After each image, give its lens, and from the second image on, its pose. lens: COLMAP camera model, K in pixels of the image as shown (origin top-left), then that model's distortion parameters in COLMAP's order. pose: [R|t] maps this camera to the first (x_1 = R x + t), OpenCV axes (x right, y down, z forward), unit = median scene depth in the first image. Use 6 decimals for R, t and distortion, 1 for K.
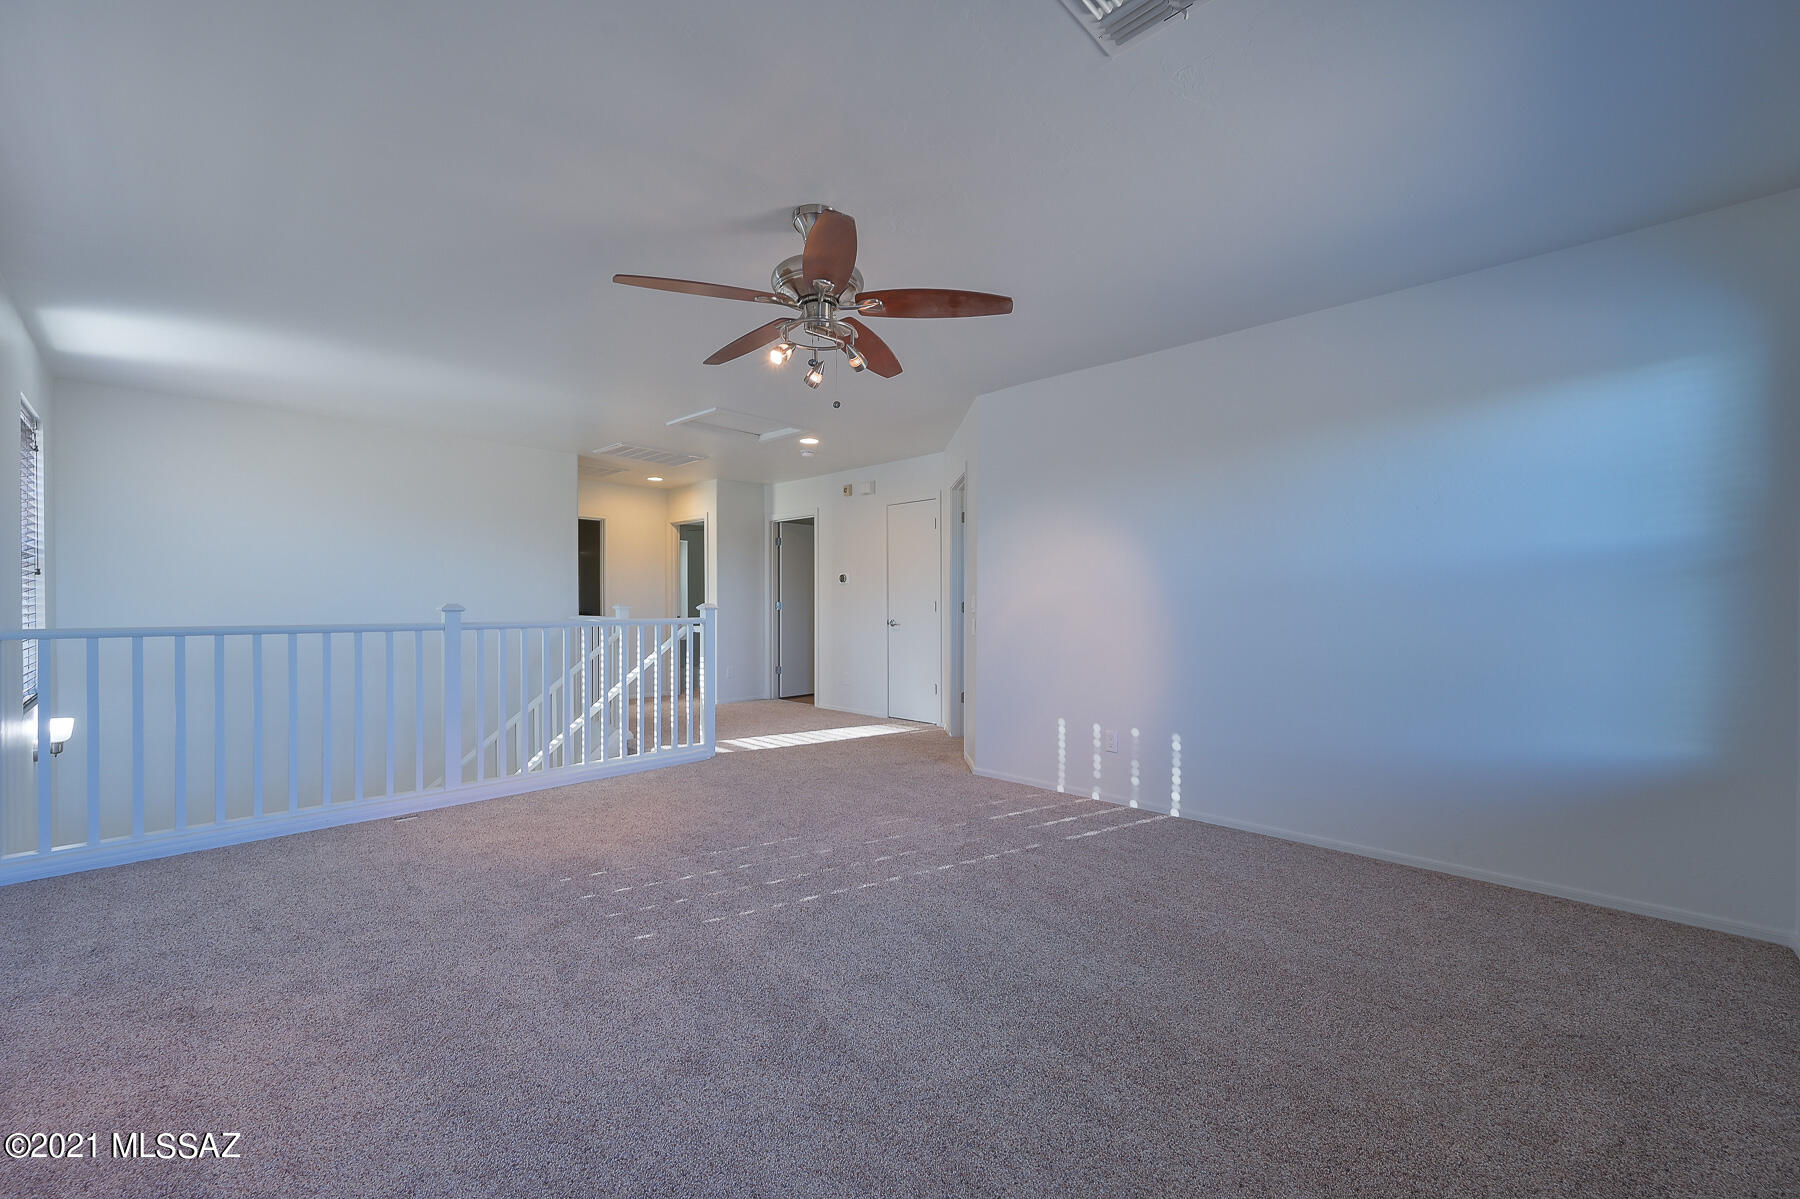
lens RADIAL K [[706.2, 0, 899.9], [0, 706.2, 604.2], [0, 0, 1]] dist [-0.002672, -0.000157]
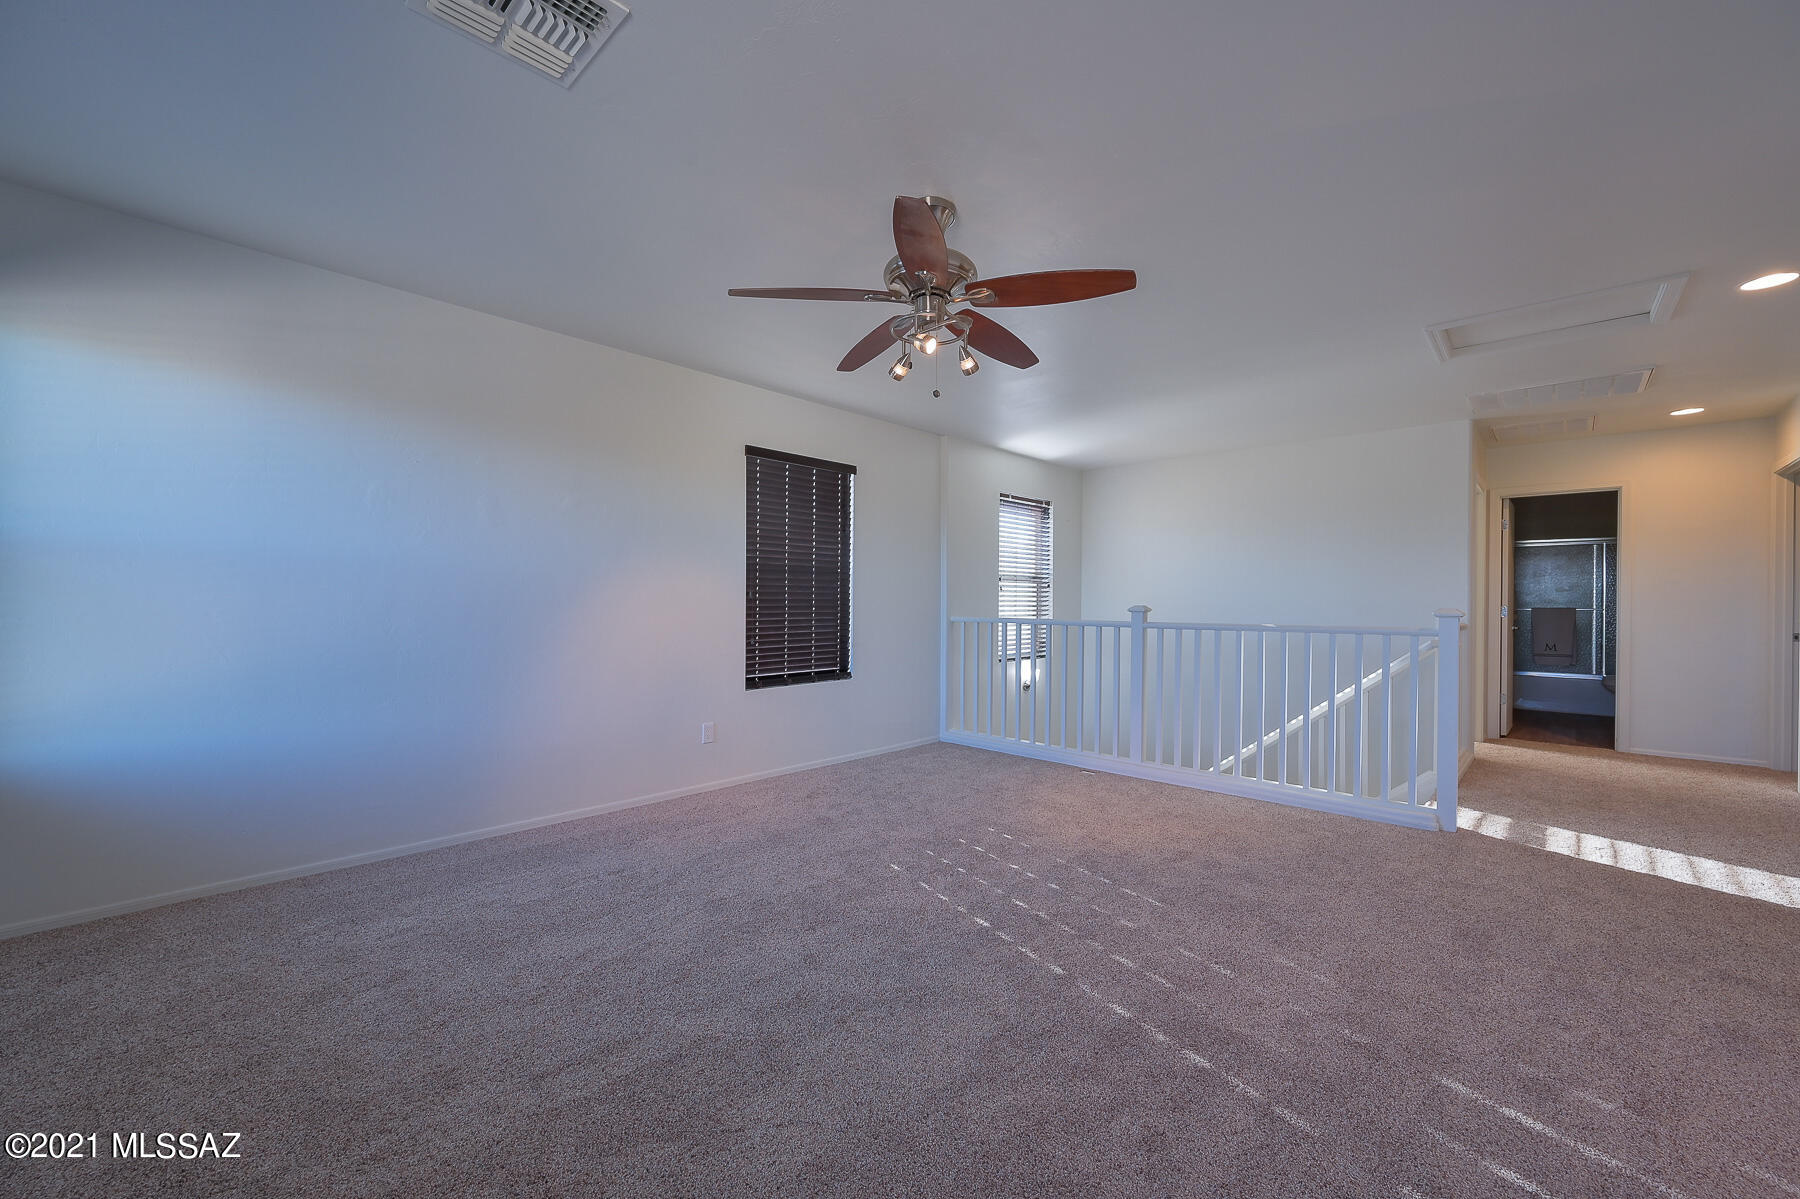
lens RADIAL K [[706.2, 0, 899.9], [0, 706.2, 604.2], [0, 0, 1]] dist [-0.002672, -0.000157]
pose [[0.003330, 0.000929, -0.999994, 0.561373], [-0.008937, 0.999960, 0.000899, -0.000462], [0.999955, 0.008934, 0.003338, 0.622301]]
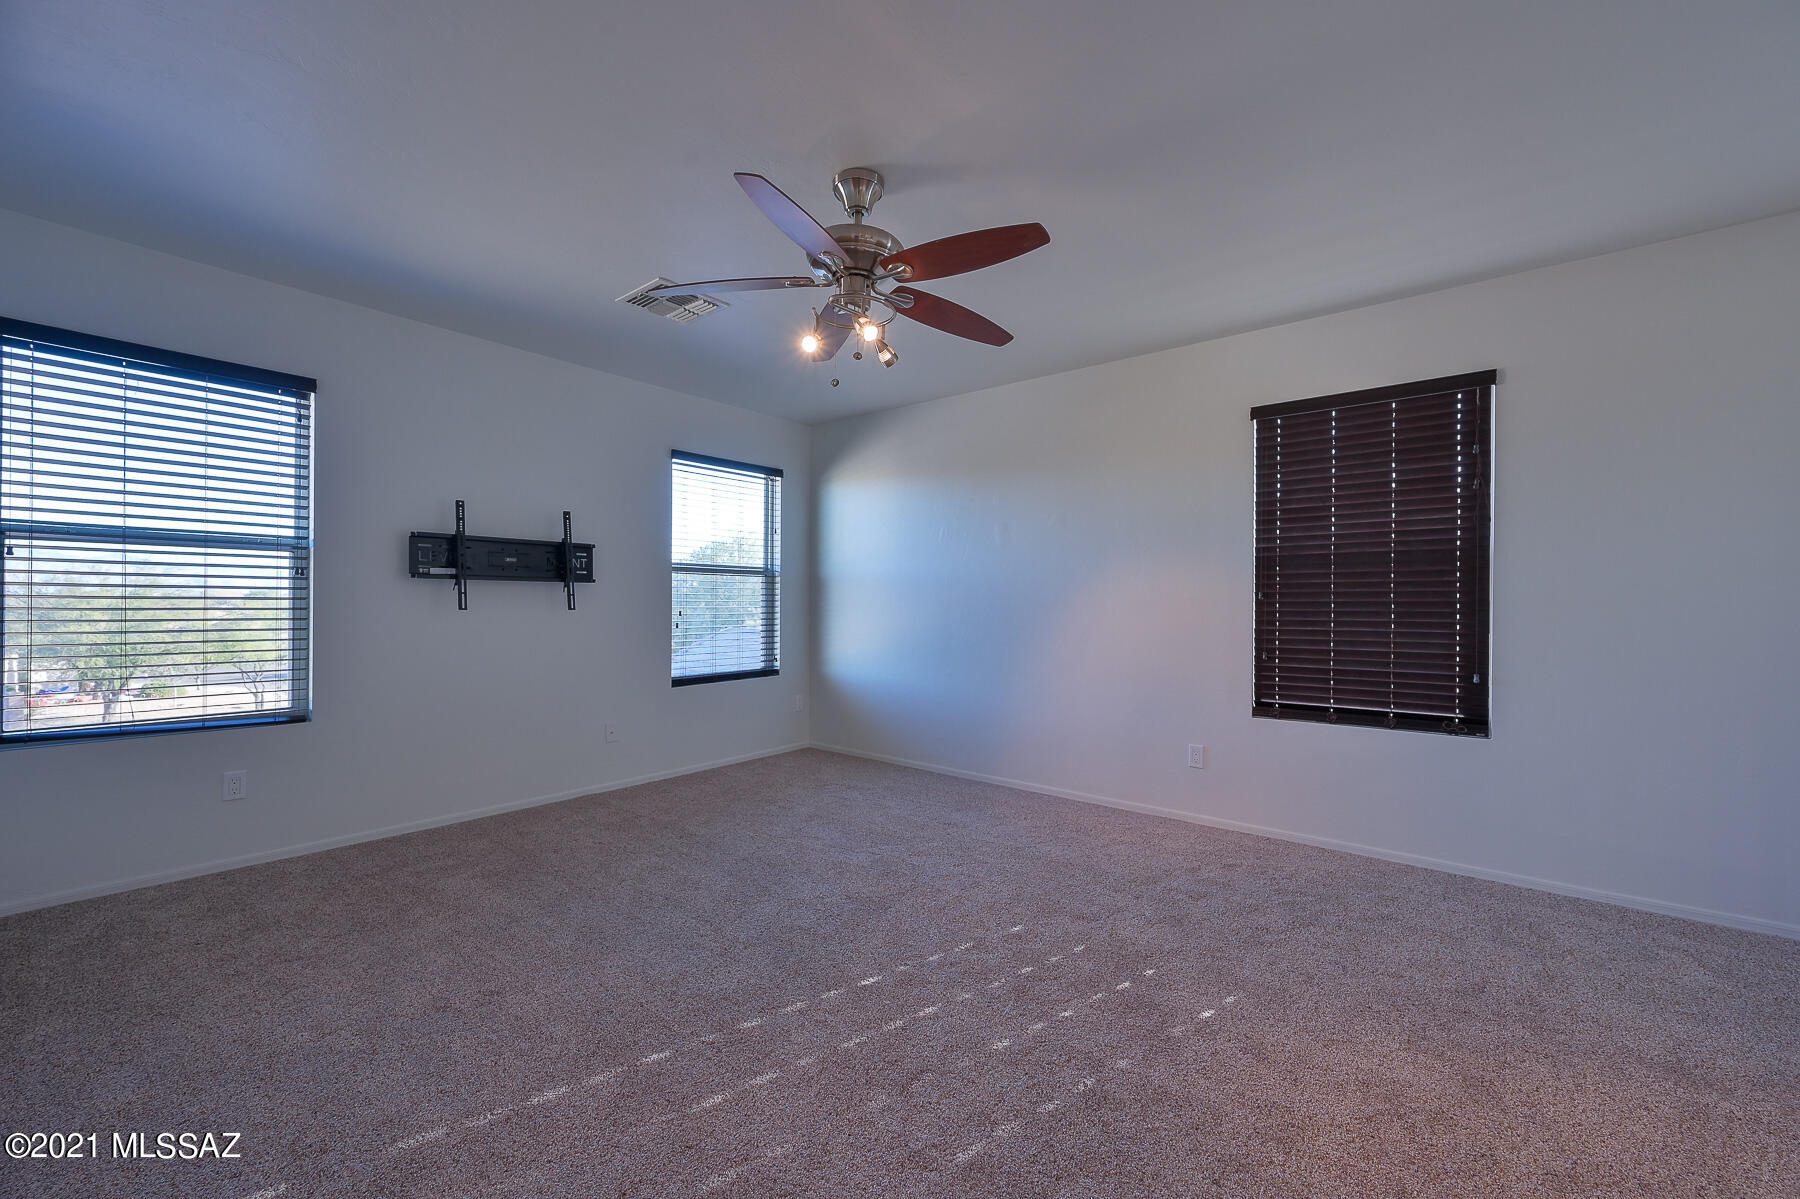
lens RADIAL K [[706.2, 0, 899.9], [0, 706.2, 604.2], [0, 0, 1]] dist [-0.002672, -0.000157]
pose [[-0.996908, -0.007678, -0.078195, -0.068172], [-0.008109, 0.999954, 0.005187, -0.003168], [0.078152, 0.005805, -0.996925, 1.250529]]
